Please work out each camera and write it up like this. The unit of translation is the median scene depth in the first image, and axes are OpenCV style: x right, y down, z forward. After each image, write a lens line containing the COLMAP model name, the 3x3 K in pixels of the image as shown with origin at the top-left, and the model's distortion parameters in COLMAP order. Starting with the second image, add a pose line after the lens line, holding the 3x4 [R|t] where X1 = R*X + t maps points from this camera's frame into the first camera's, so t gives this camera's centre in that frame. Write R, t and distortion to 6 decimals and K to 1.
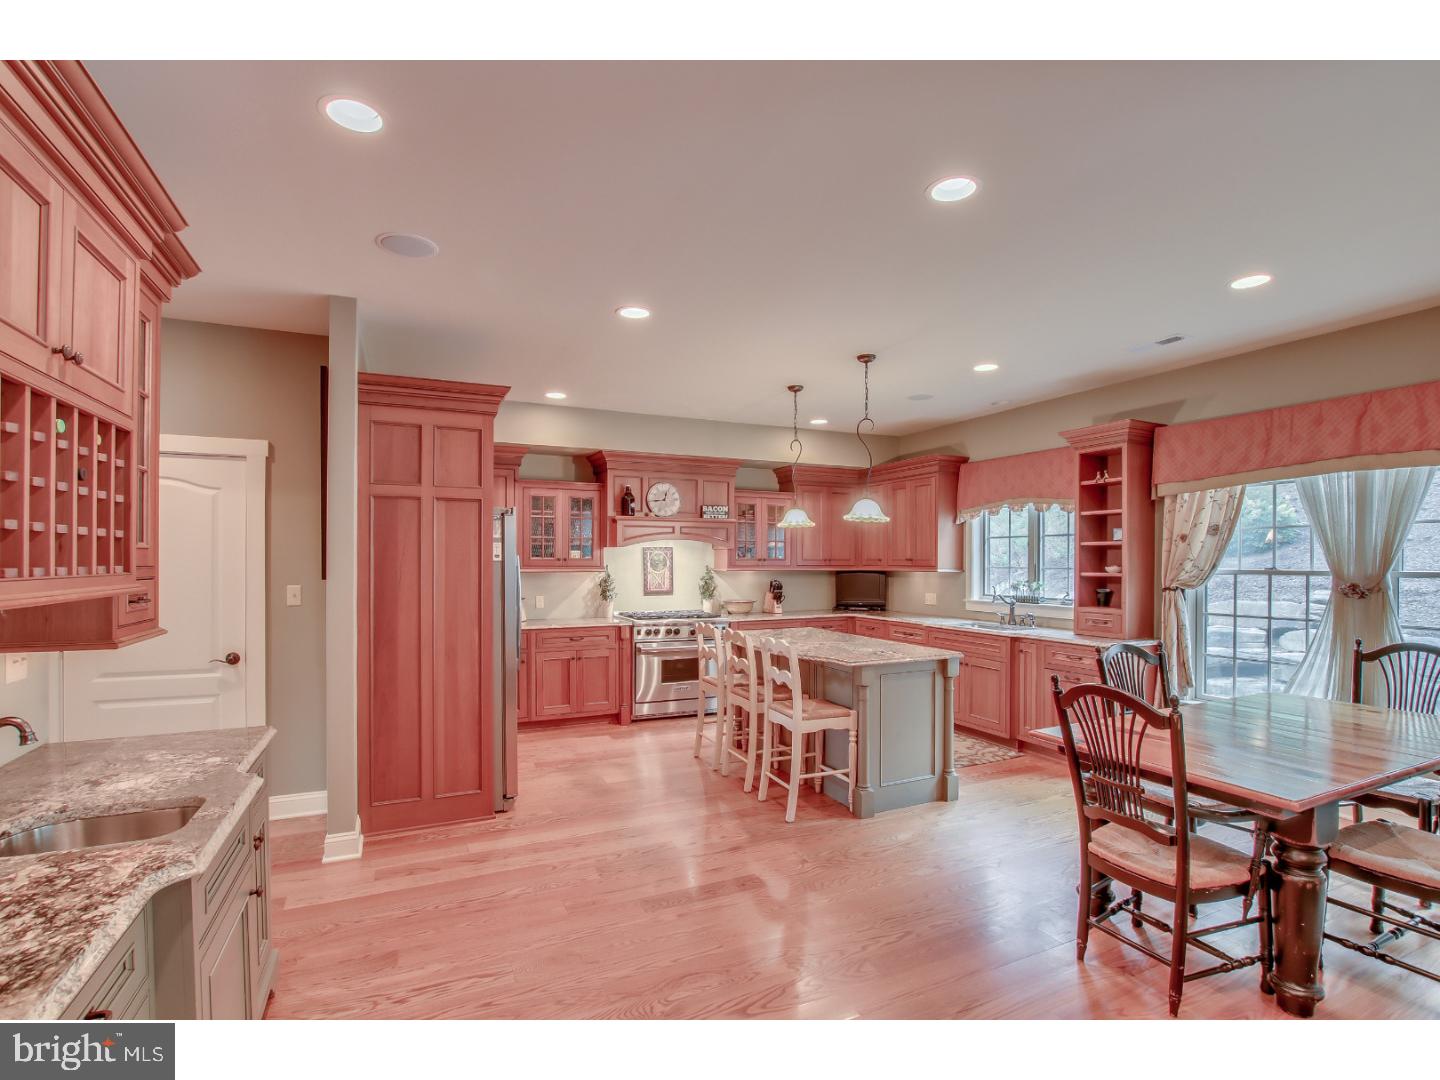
lens RADIAL K [[676.1, 0, 720.9], [0, 676.1, 561.9], [0, 0, 1]] dist [-0.030715, 0.003317]
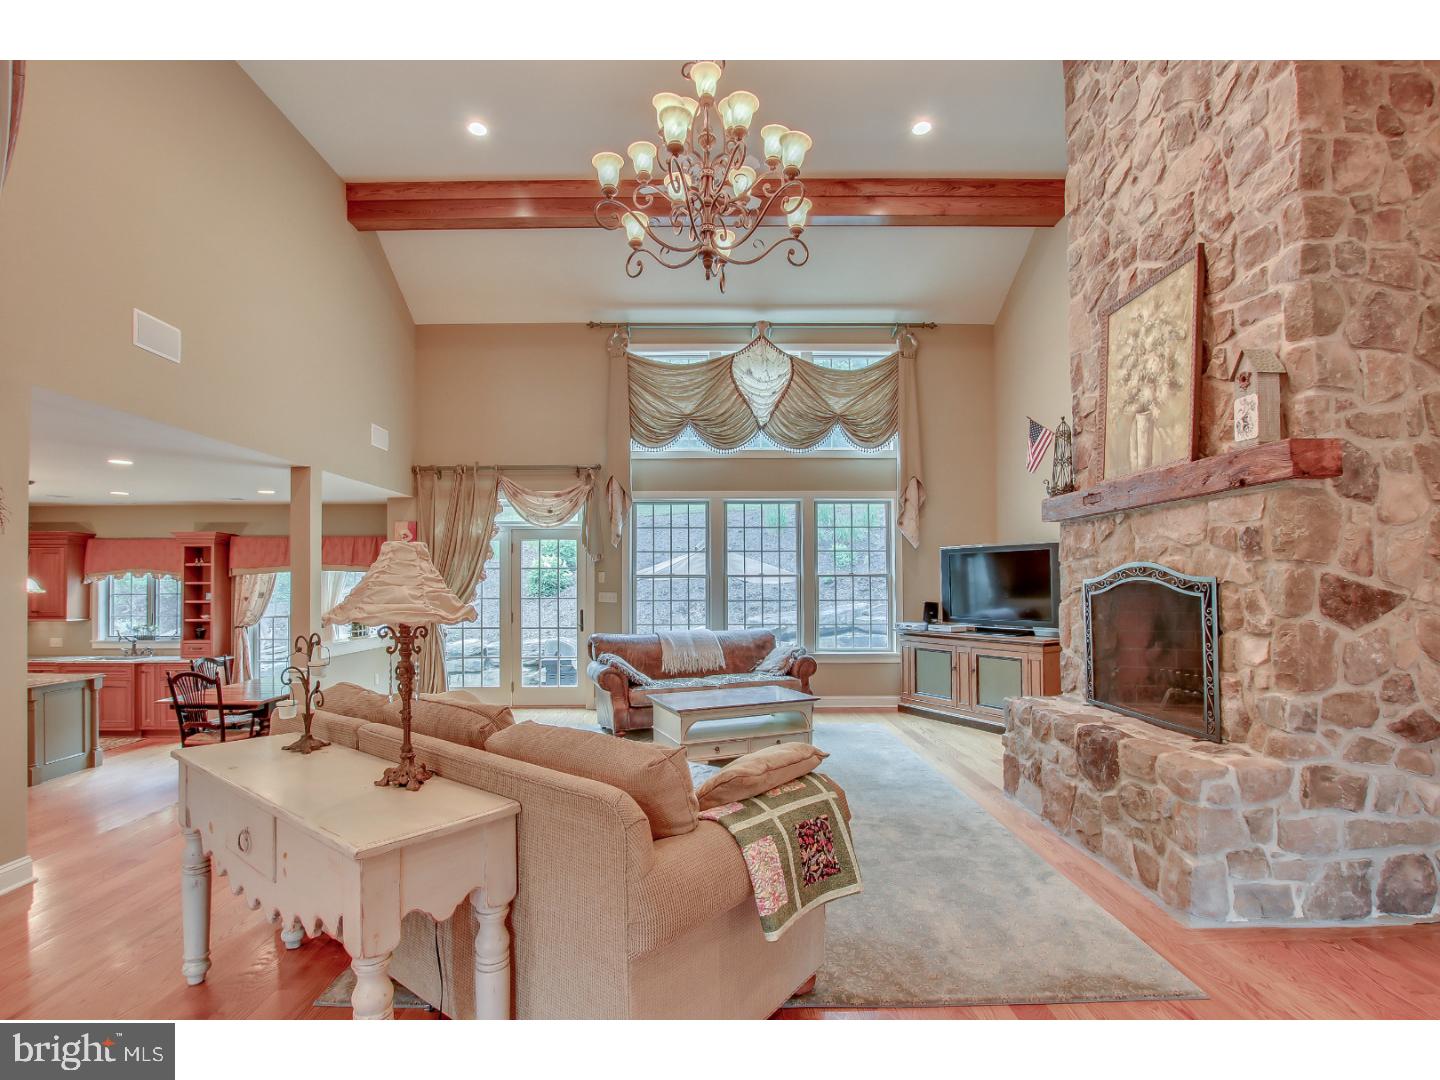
lens RADIAL K [[676.1, 0, 696.3], [0, 676.1, 576.3], [0, 0, 1]] dist [-0.030715, 0.003317]
pose [[0.421069, 0.008114, 0.906992, -0.420558], [0.007156, 0.999899, -0.012267, -0.061783], [-0.907000, 0.011656, 0.420969, -0.838016]]
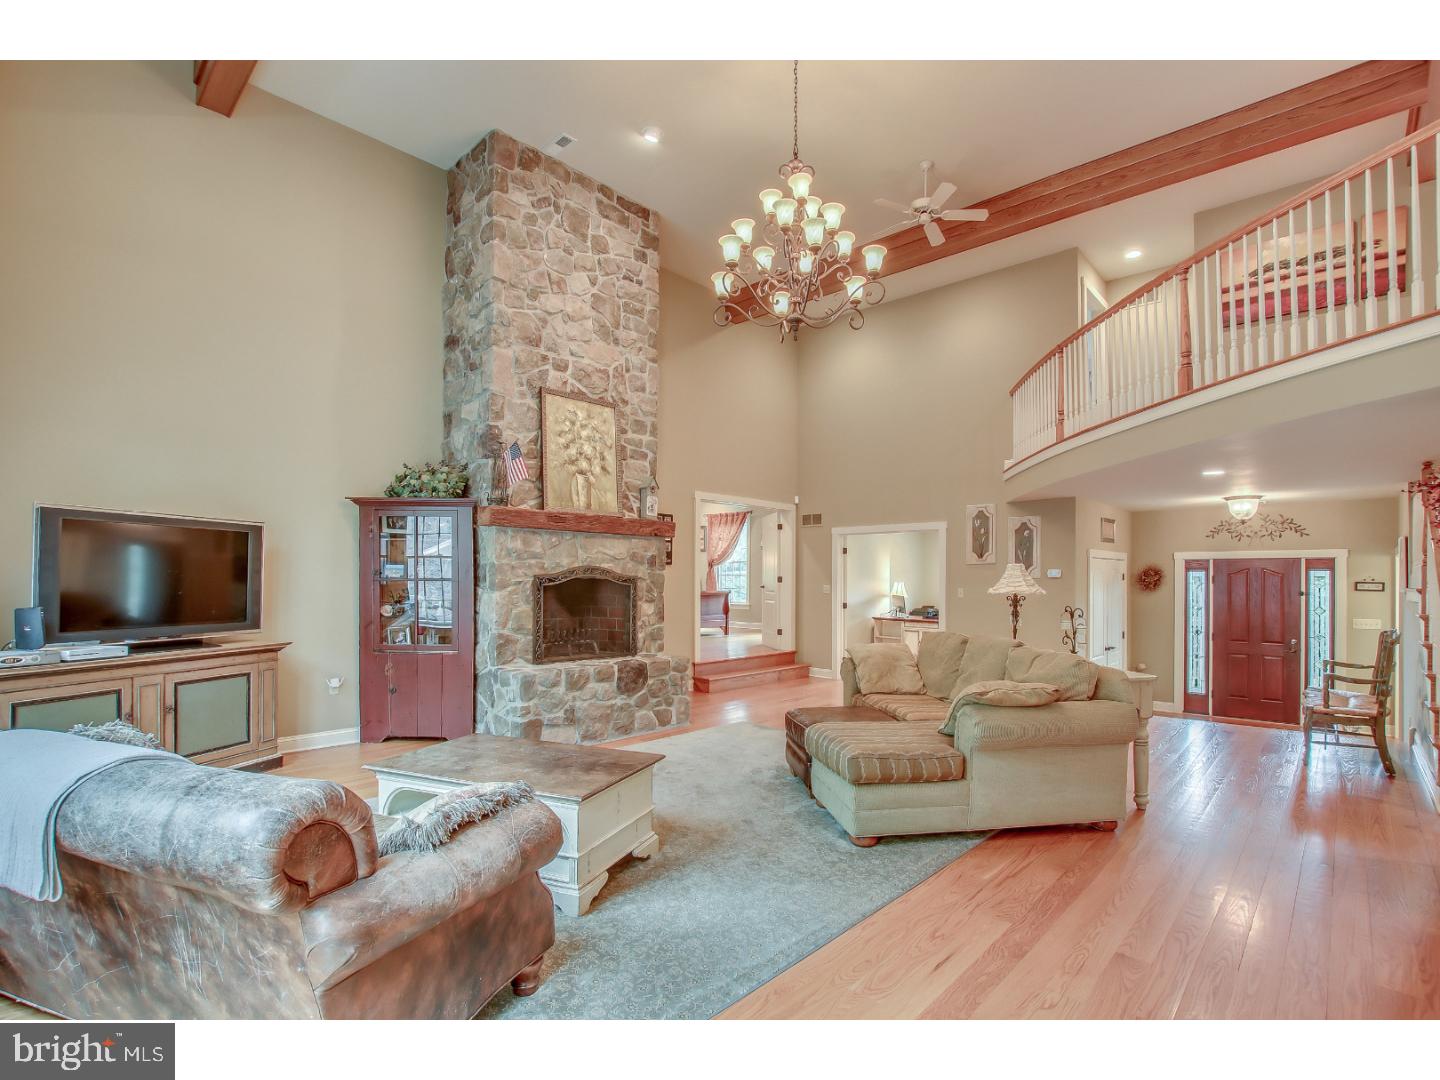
lens RADIAL K [[676.1, 0, 743.7], [0, 676.1, 577.9], [0, 0, 1]] dist [-0.030715, 0.003317]
pose [[-0.918714, -0.010083, -0.394795, 0.691505], [-0.008901, 0.999949, -0.004827, -0.056552], [0.394823, -0.000920, -0.918757, 0.294823]]
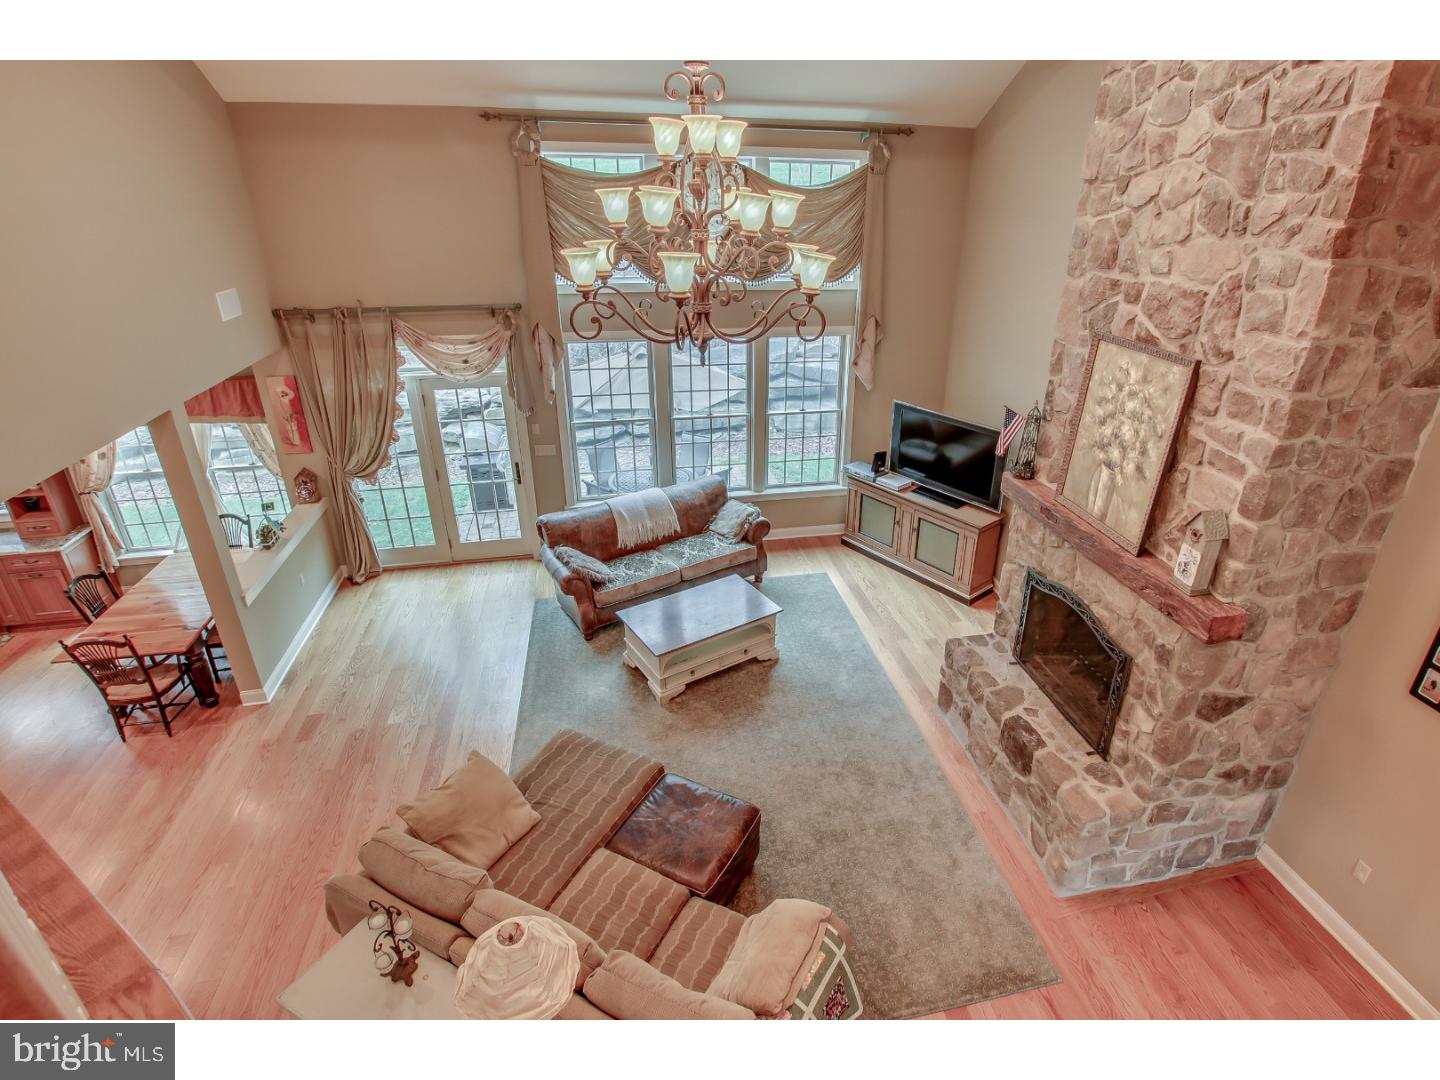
lens RADIAL K [[725.4, 0, 760.4], [0, 725.4, 512.7], [0, 0, 1]] dist [-0.026623, -0.001925]
pose [[0.211396, -0.401954, 0.890923, -0.411154], [-0.009234, 0.910661, 0.413050, -0.559117], [-0.977357, -0.095544, 0.188799, -0.739912]]
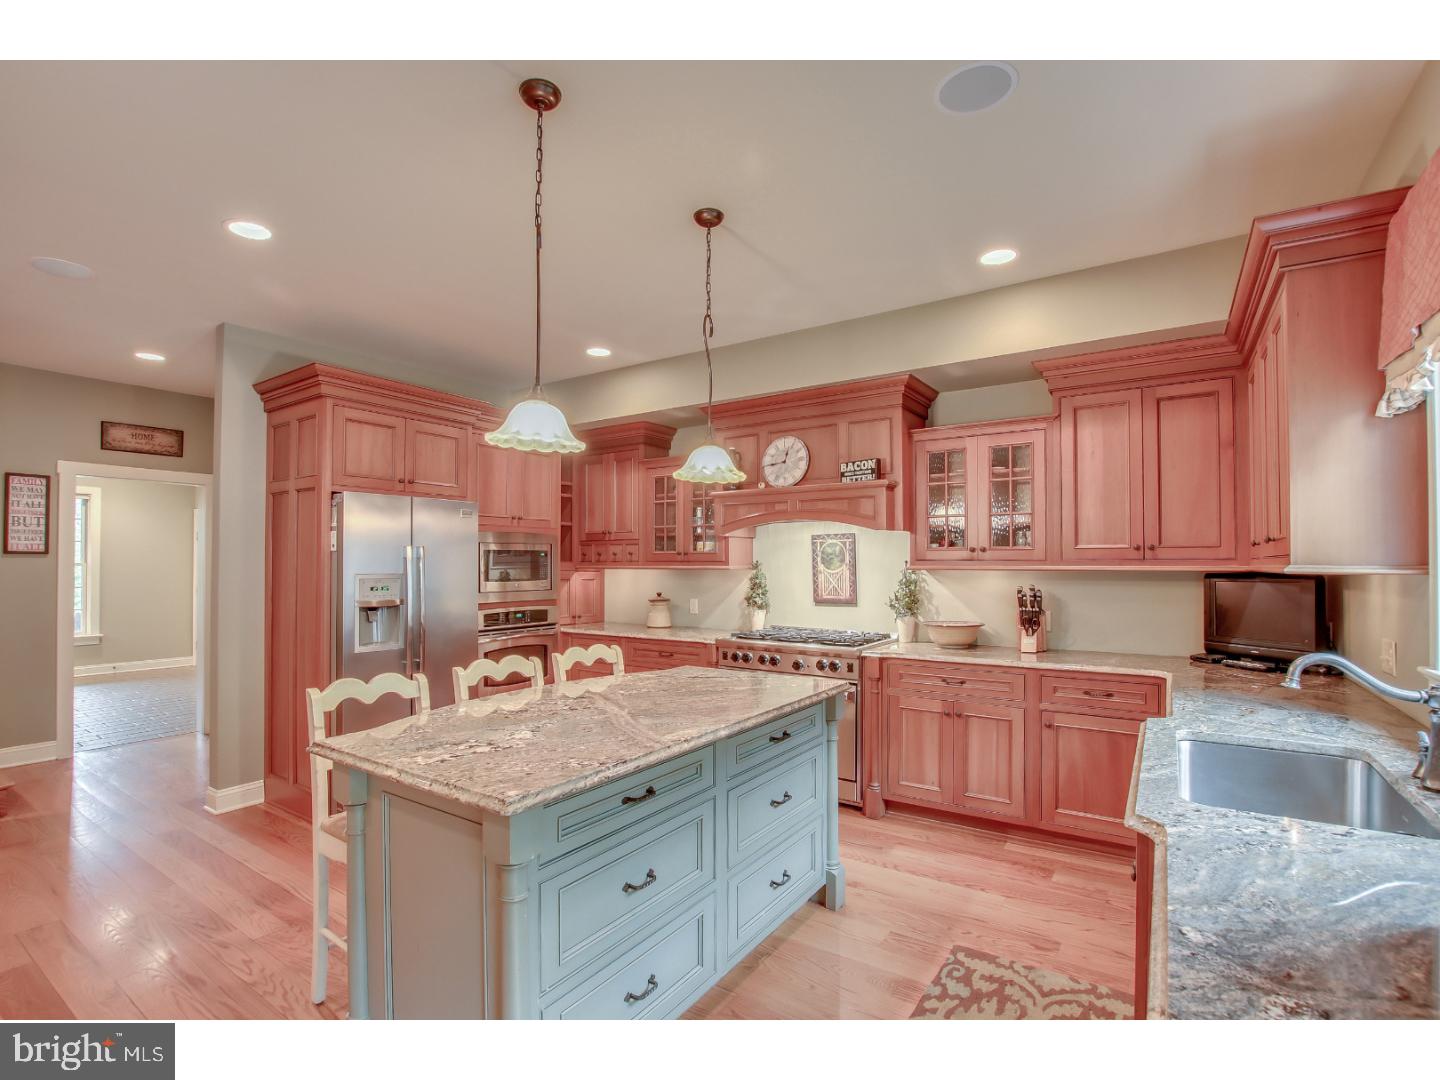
lens RADIAL K [[676.1, 0, 710.6], [0, 676.1, 548.4], [0, 0, 1]] dist [-0.030715, 0.003317]
pose [[0.518157, -0.021095, -0.855026, 0.579120], [-0.001703, 0.999668, -0.025695, 0.014278], [0.855284, 0.014770, 0.517949, 0.771516]]
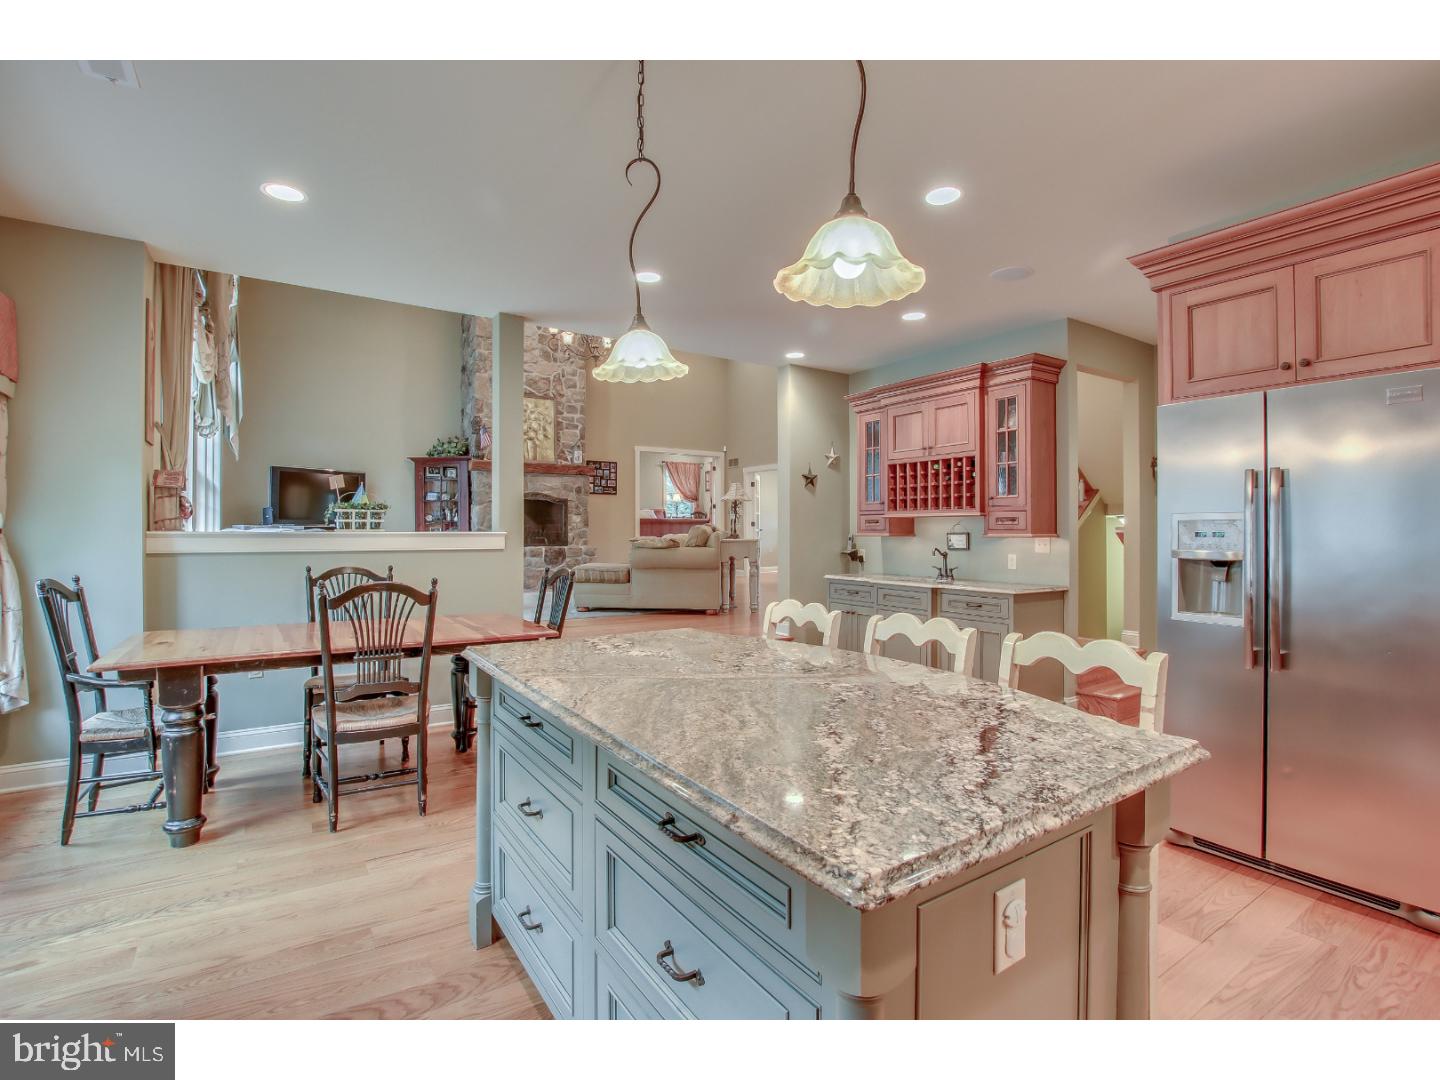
lens RADIAL K [[676.1, 0, 712.0], [0, 676.1, 526.1], [0, 0, 1]] dist [-0.030715, 0.003317]
pose [[-0.988561, -0.004275, -0.150761, 0.220108], [-0.003419, 0.999977, -0.005937, 0.037374], [0.150782, -0.005354, -0.988552, 1.272674]]
